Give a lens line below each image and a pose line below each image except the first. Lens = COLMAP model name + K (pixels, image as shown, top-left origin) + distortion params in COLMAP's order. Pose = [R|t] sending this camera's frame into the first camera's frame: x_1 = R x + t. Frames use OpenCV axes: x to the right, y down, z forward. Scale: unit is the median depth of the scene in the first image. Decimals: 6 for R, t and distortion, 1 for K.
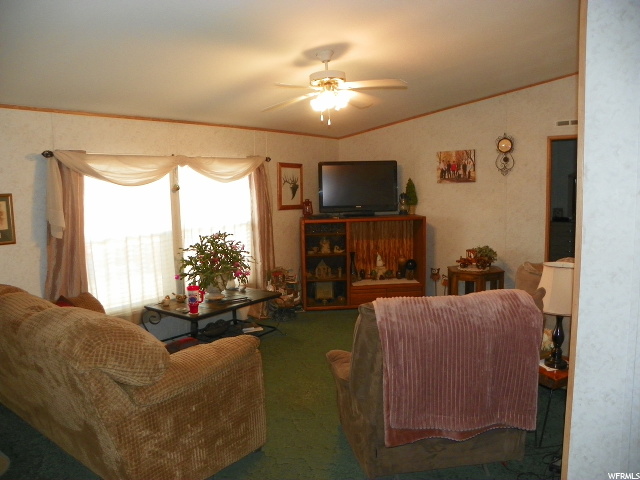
lens RADIAL K [[491.2, 0, 318.2], [0, 491.2, 238.5], [0, 0, 1]] dist [-0.003065, 0.002576]
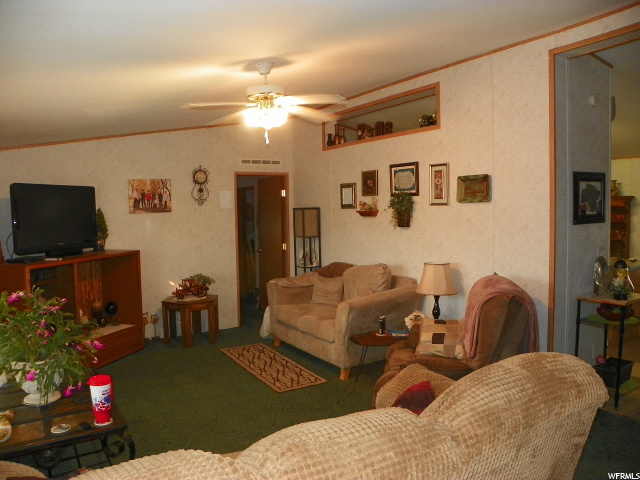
lens RADIAL K [[491.2, 0, 318.2], [0, 491.2, 241.6], [0, 0, 1]] dist [-0.003065, 0.002576]
pose [[0.439233, -0.052994, 0.896809, -0.438936], [0.120664, 0.992693, -0.000438, -0.019437], [-0.890233, 0.108405, 0.442418, 0.305851]]
